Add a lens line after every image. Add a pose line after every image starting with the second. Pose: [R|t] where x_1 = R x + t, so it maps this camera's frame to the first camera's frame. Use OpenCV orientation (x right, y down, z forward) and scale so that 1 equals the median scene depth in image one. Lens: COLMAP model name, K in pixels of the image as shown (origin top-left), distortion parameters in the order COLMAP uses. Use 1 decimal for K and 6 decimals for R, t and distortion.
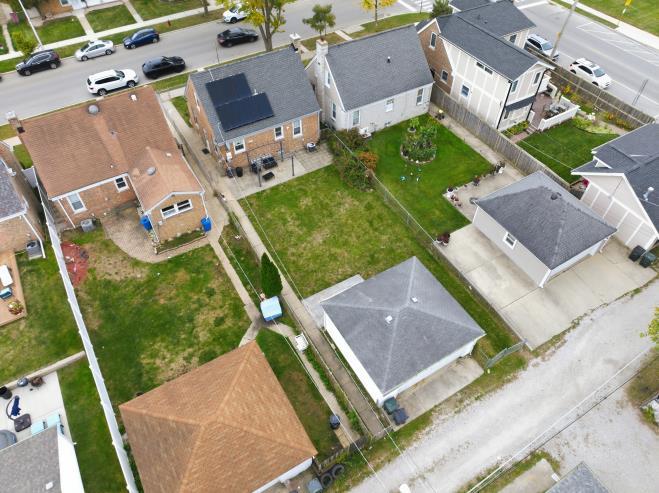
lens RADIAL K [[463.4, 0, 328.6], [0, 463.4, 248.7], [0, 0, 1]] dist [-0.043726, 0.018945]
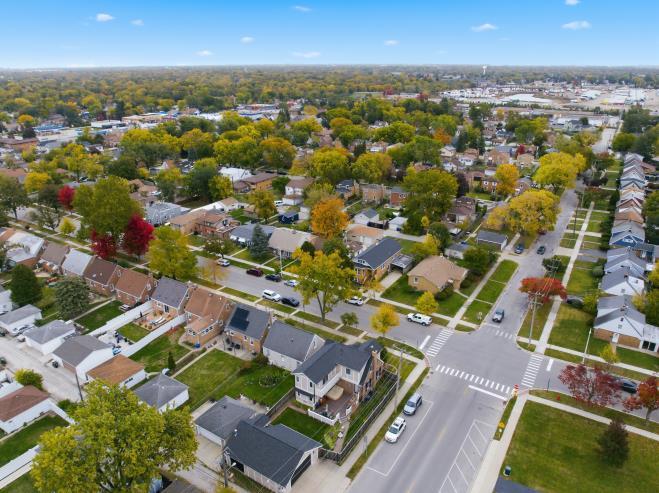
lens RADIAL K [[463.4, 0, 328.9], [0, 463.4, 244.1], [0, 0, 1]] dist [-0.043726, 0.018945]
pose [[0.452531, 0.322908, -0.831232, 2.154561], [-0.675228, 0.732938, -0.082877, -0.790466], [0.582480, 0.598775, 0.549714, -0.396822]]
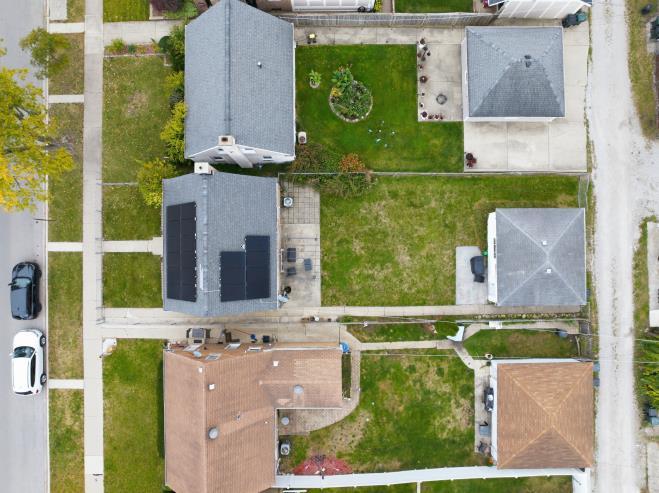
lens RADIAL K [[463.4, 0, 328.2], [0, 463.4, 245.8], [0, 0, 1]] dist [-0.043726, 0.018945]
pose [[0.499713, -0.866055, 0.015361, -0.101129], [0.661106, 0.392796, 0.639258, -0.830971], [-0.559666, -0.309290, 0.768839, 0.295580]]
